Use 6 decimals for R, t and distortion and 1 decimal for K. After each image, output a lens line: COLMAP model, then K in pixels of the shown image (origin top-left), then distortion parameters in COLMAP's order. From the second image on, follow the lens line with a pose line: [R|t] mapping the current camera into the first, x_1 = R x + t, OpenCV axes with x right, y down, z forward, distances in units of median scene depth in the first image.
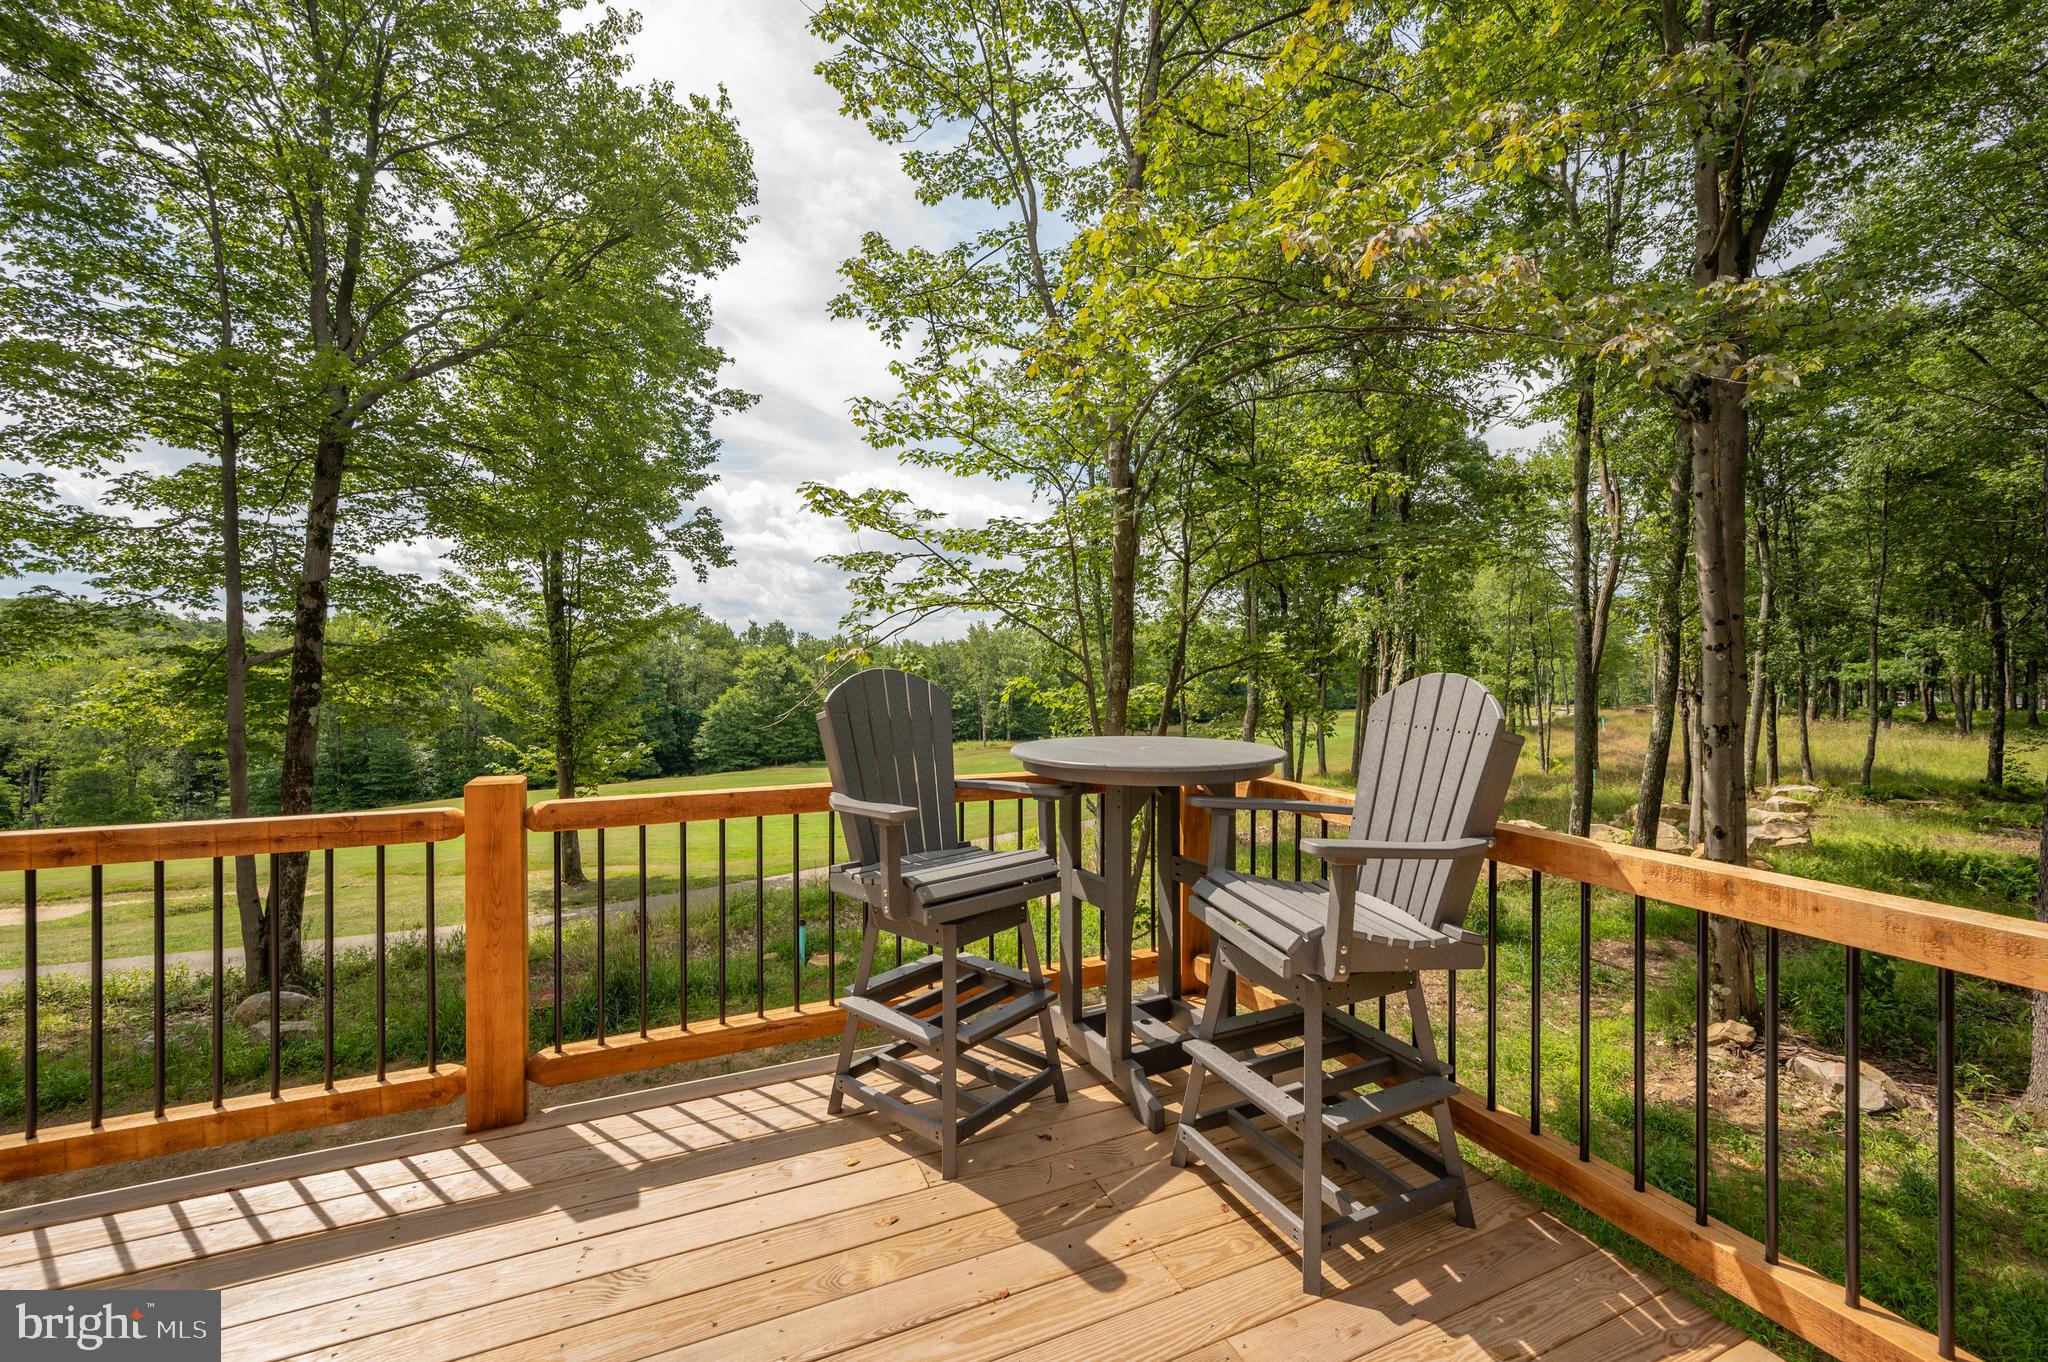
lens RADIAL K [[820.2, 0, 1028.9], [0, 820.2, 675.9], [0, 0, 1]] dist [-0.003029, -0.000428]
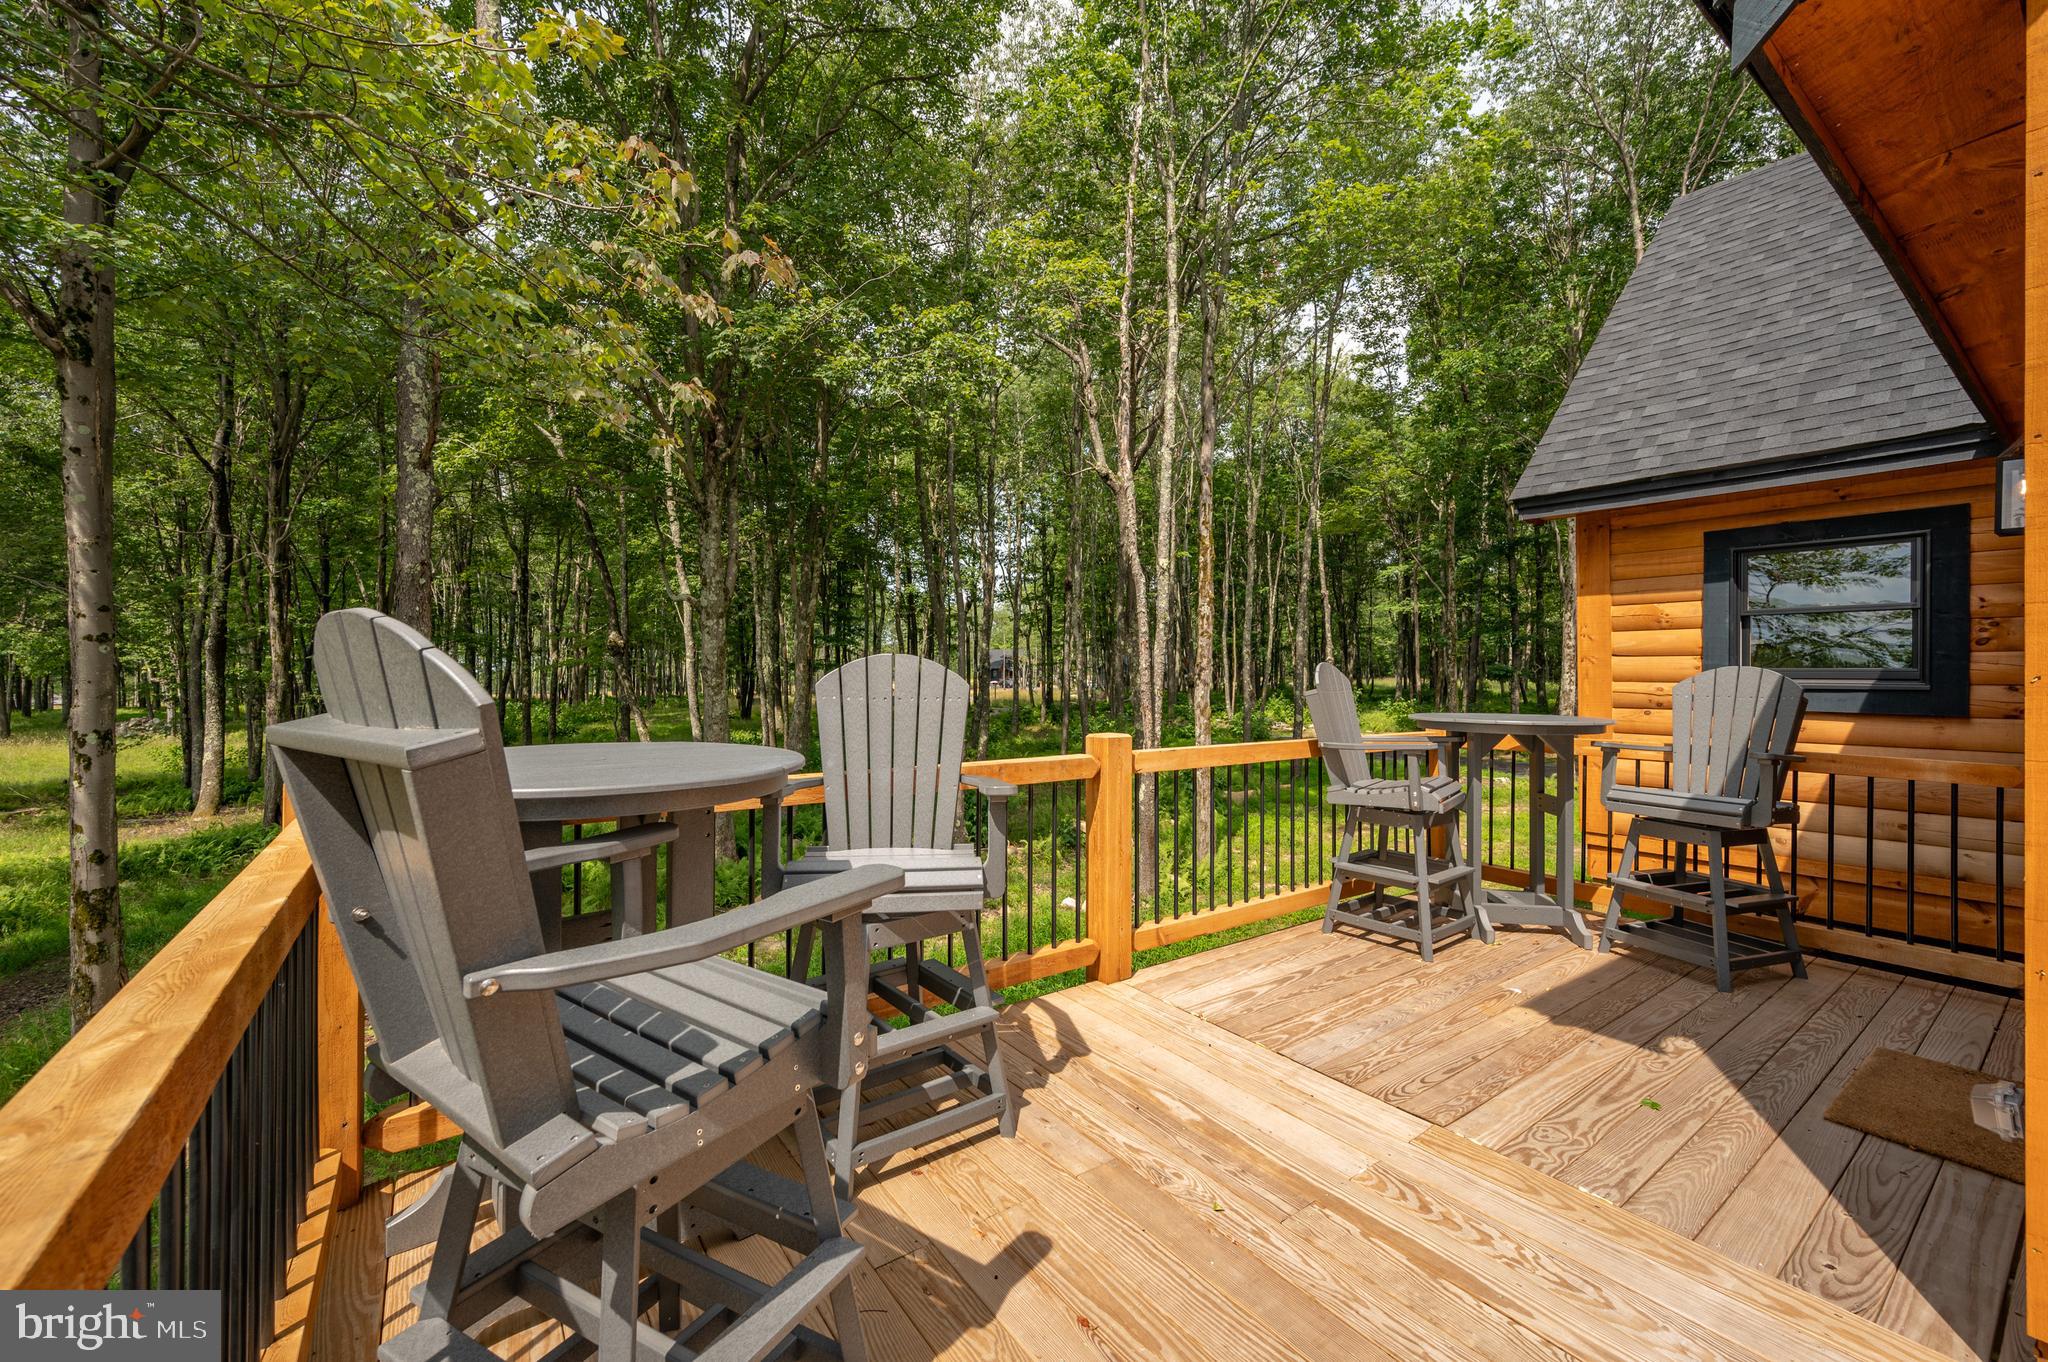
lens RADIAL K [[820.2, 0, 1028.4], [0, 820.2, 674.3], [0, 0, 1]] dist [-0.003029, -0.000428]
pose [[-0.213208, 0.001283, 0.977006, -0.148900], [-0.003154, 0.999993, -0.002001, 0.001262], [-0.977002, -0.003508, -0.213203, 0.198015]]
